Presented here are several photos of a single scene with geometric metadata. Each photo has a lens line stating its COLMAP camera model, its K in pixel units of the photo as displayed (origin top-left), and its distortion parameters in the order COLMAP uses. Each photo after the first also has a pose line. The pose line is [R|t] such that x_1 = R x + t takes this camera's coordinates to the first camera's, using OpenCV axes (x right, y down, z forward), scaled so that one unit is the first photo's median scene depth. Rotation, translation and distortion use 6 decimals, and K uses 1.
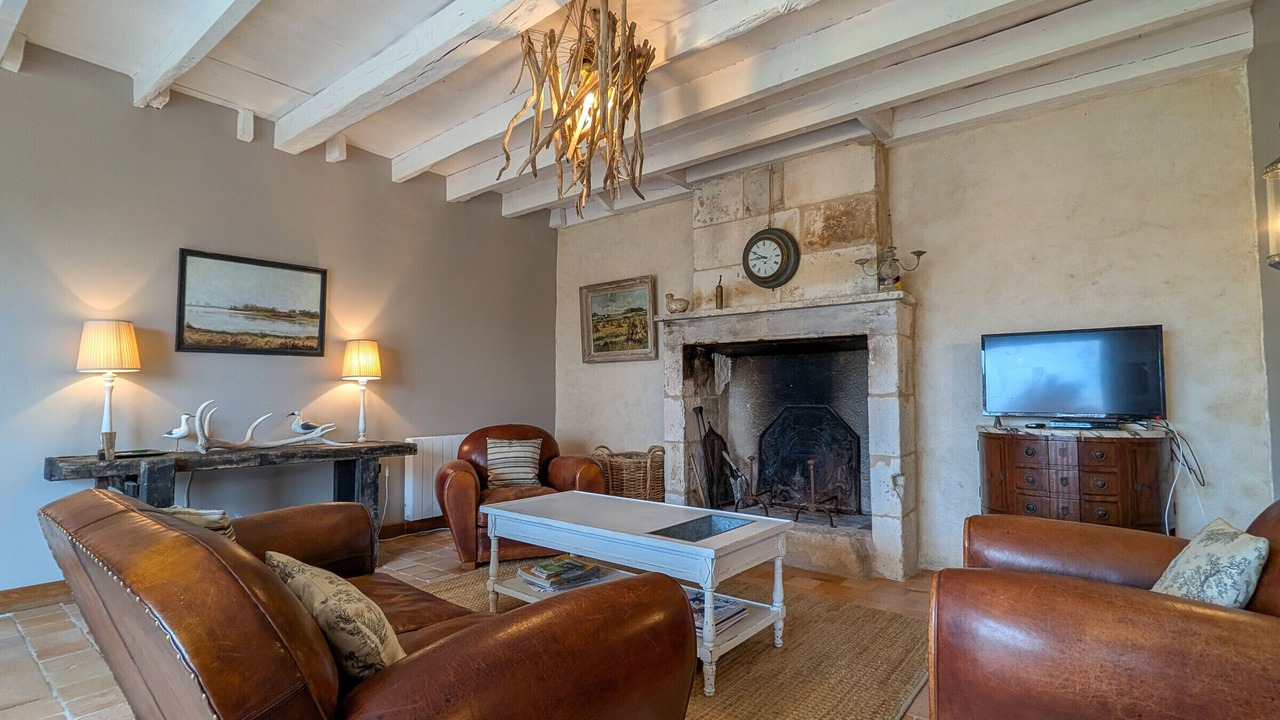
lens RADIAL K [[606.9, 0, 638.0], [0, 606.9, 366.1], [0, 0, 1]] dist [-0.002221, -0.000197]
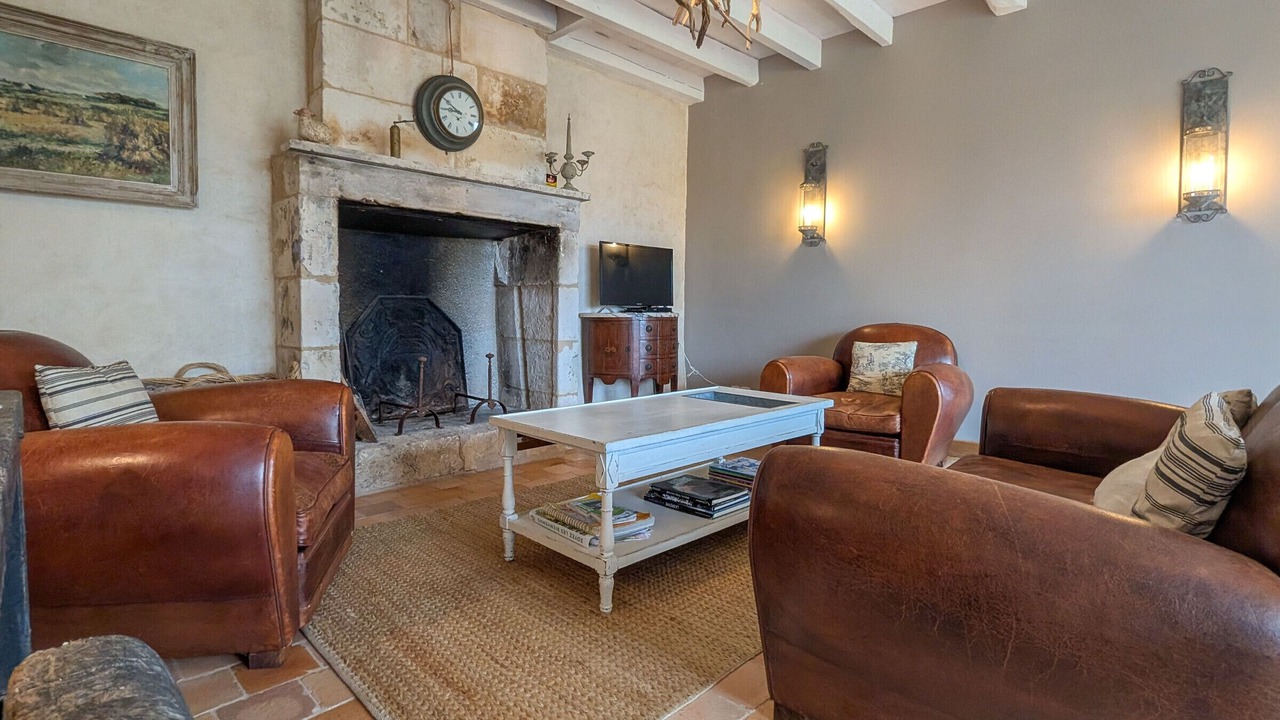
lens RADIAL K [[617.8, 0, 638.4], [0, 617.8, 332.0], [0, 0, 1]] dist [0.001385, 0.000336]
pose [[0.115945, -0.034831, 0.992645, -0.559086], [-0.056606, 0.997529, 0.041614, 0.063008], [-0.991641, -0.061014, 0.113687, 0.605528]]
